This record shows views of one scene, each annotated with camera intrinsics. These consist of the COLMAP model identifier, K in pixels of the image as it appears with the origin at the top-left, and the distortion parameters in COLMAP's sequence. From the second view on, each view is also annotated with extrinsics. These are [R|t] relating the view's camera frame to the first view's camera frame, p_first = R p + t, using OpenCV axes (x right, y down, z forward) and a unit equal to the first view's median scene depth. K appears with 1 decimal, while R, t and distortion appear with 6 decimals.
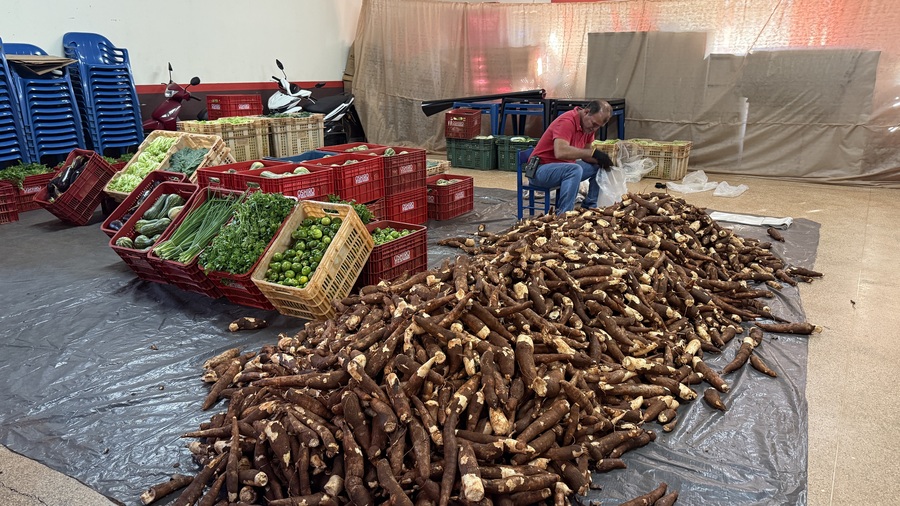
lens RADIAL K [[618.6, 0, 445.8], [0, 618.6, 258.0], [0, 0, 1]] dist [0.074461, -0.101067]
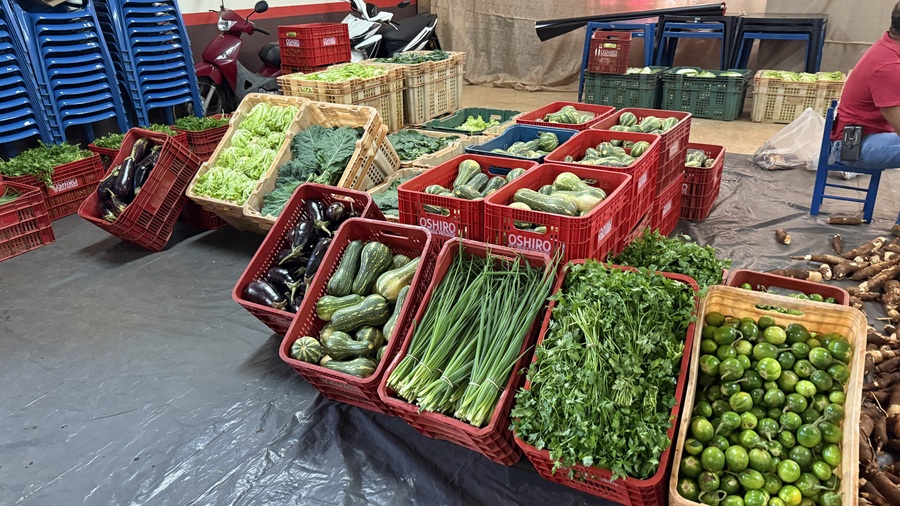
lens RADIAL K [[630.0, 0, 450.0], [0, 630.0, 253.0], [0, 0, 1]] dist [0.073078, -0.112645]
pose [[0.999514, -0.029977, 0.008596, -0.199323], [0.028727, 0.992321, 0.120307, -0.084178], [-0.012136, -0.120001, 0.992700, 0.240081]]
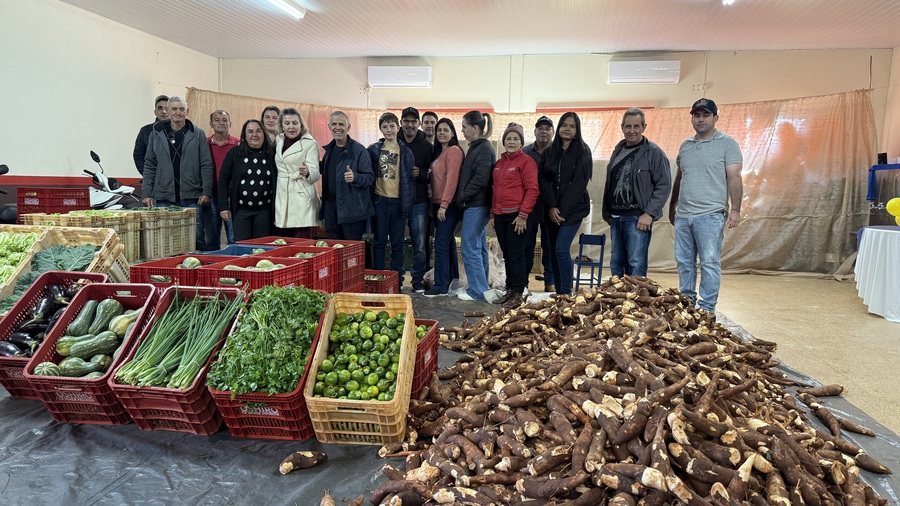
lens RADIAL K [[618.6, 0, 445.8], [0, 618.6, 258.0], [0, 0, 1]] dist [0.074461, -0.101067]
pose [[0.924456, -0.022745, 0.380609, -0.185385], [0.088825, 0.983601, -0.156966, 0.000468], [-0.370797, 0.178916, 0.911317, 0.092465]]
